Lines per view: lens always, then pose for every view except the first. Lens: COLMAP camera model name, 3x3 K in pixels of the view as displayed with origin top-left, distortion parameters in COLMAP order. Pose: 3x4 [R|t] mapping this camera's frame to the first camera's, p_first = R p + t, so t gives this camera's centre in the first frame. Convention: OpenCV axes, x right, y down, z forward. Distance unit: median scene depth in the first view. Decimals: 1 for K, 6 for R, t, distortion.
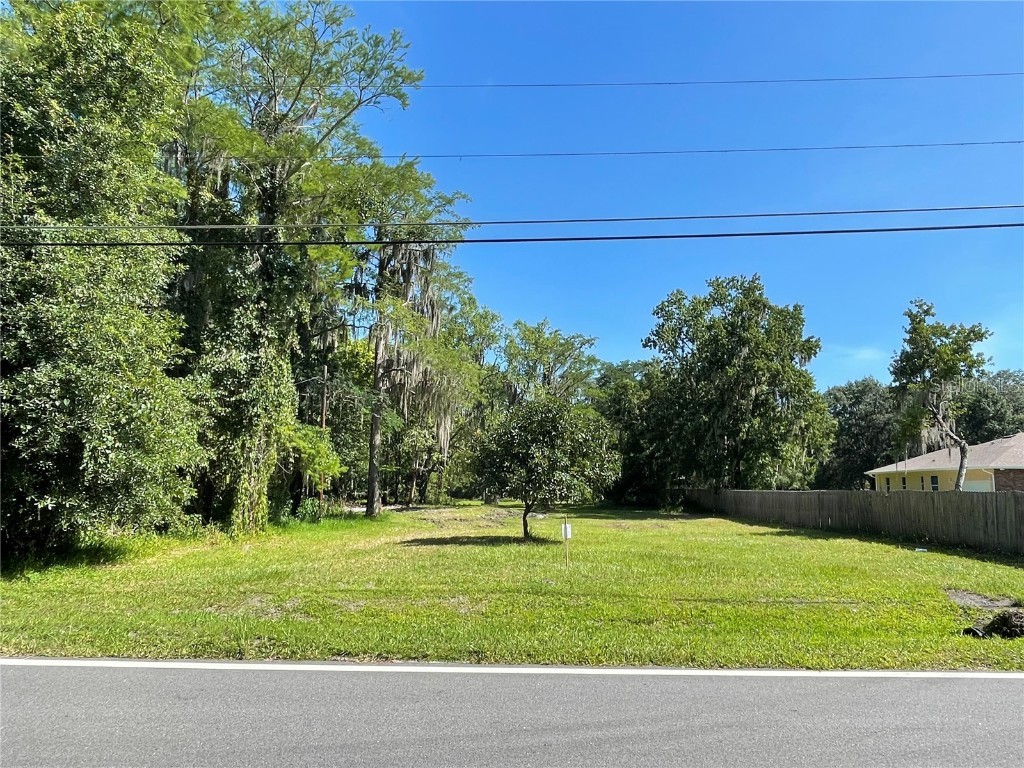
lens RADIAL K [[687.4, 0, 510.1], [0, 687.4, 385.7], [0, 0, 1]] dist [0.062815, 0.010908]
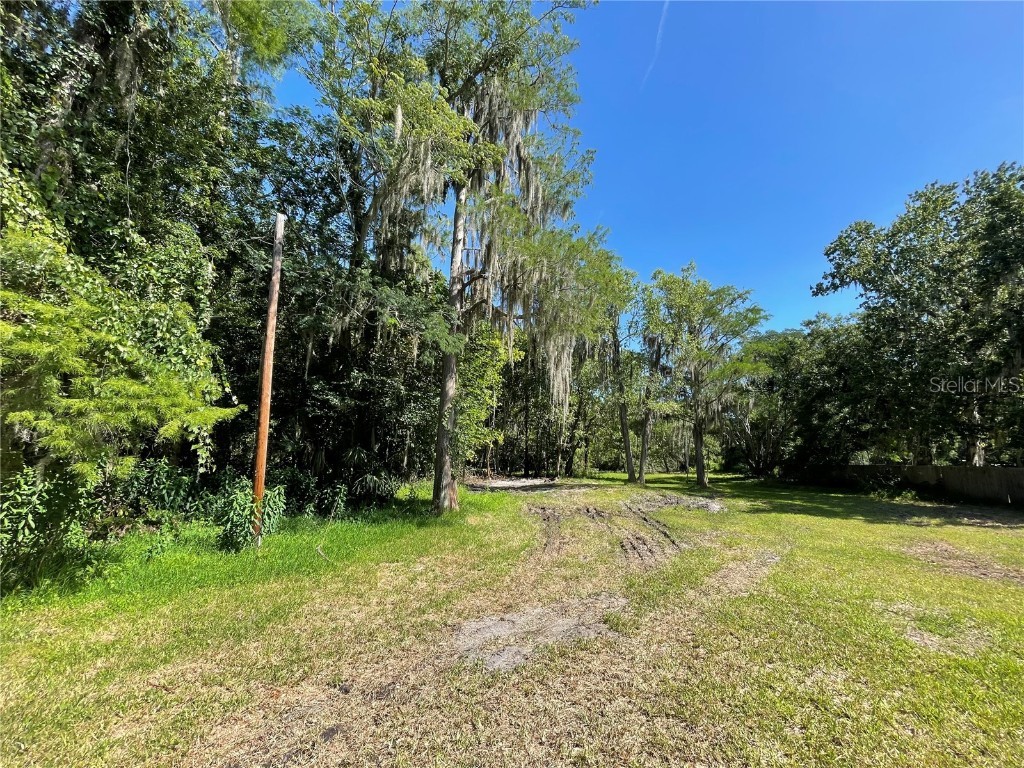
lens RADIAL K [[413.3, 0, 512.7], [0, 413.3, 387.9], [0, 0, 1]] dist [-0.002892, -0.000008]
pose [[0.955581, -0.047872, -0.290813, -0.027494], [0.039870, 0.998647, -0.033381, 0.095575], [0.292018, 0.020303, 0.956197, 0.675493]]
